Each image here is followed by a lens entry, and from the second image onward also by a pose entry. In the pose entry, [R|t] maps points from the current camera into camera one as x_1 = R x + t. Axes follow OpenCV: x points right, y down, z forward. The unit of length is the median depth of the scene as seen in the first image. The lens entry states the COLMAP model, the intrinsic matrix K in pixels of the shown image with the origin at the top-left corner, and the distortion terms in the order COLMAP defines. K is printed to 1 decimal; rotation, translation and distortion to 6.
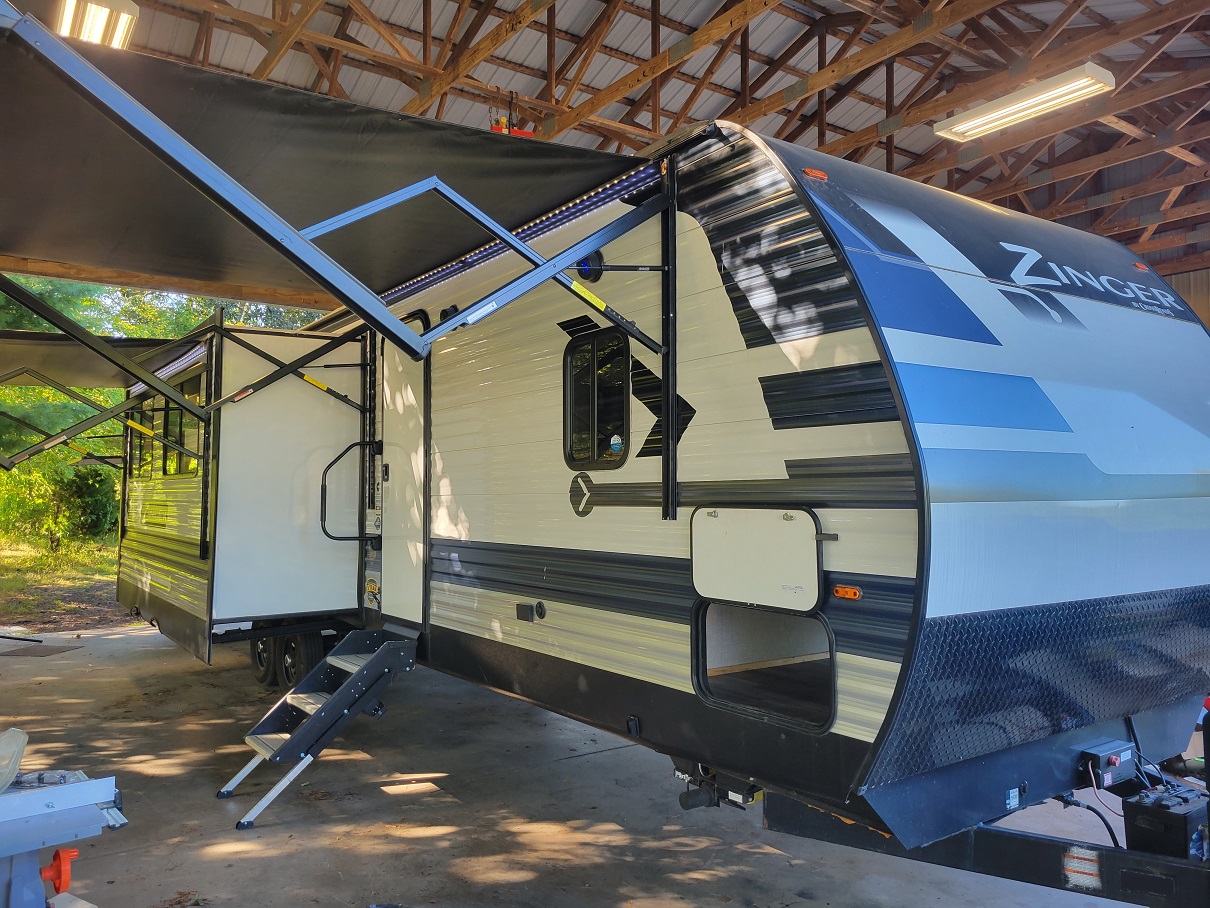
lens RADIAL K [[911.8, 0, 605.0], [0, 911.8, 454.0], [0, 0, 1]] dist [0.004879, -0.001181]
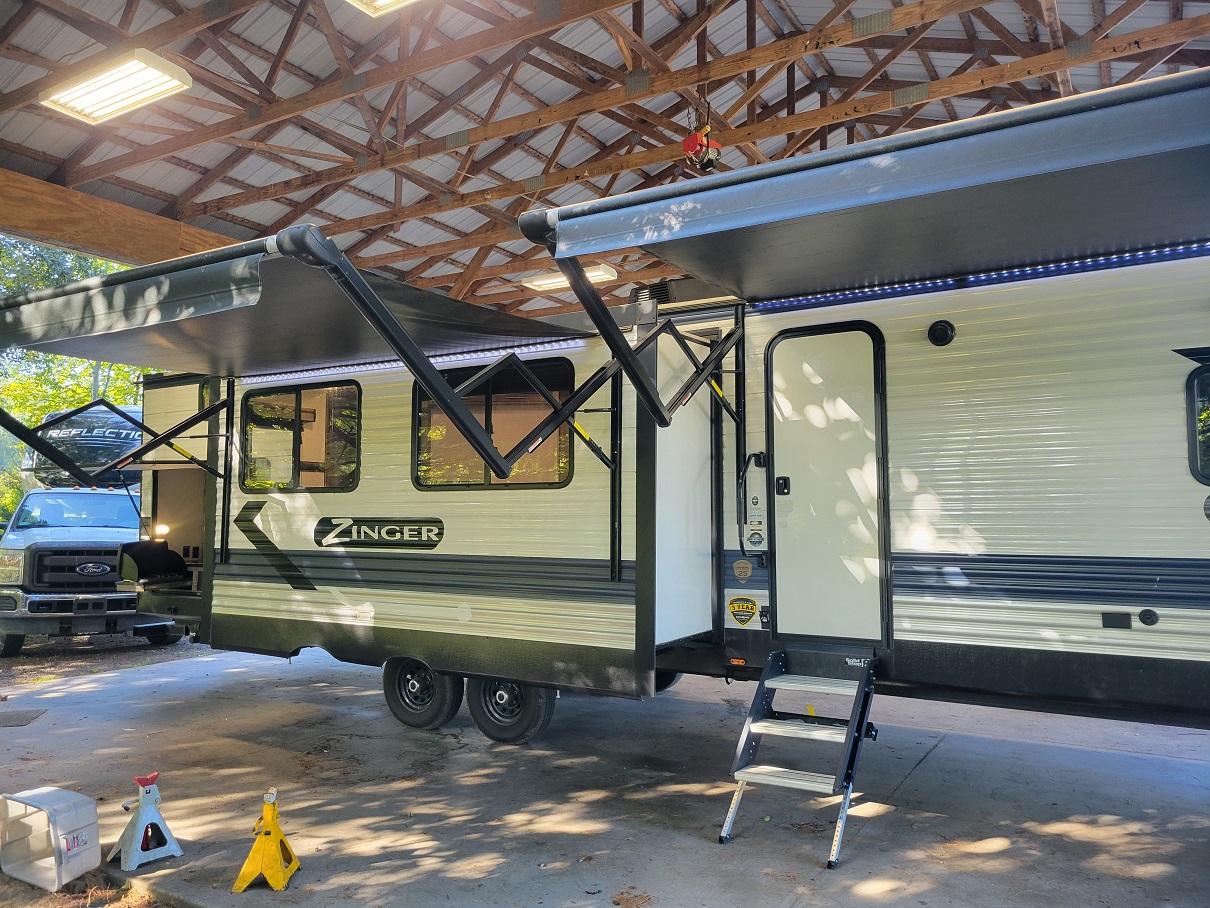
lens RADIAL K [[889.0, 0, 608.8], [0, 889.0, 450.1], [0, 0, 1]] dist [0.029560, -0.001010]
pose [[0.922165, 0.035273, 0.385186, -0.840821], [-0.020858, 0.998919, -0.041537, 0.026502], [-0.386235, 0.030270, 0.921904, 0.212132]]
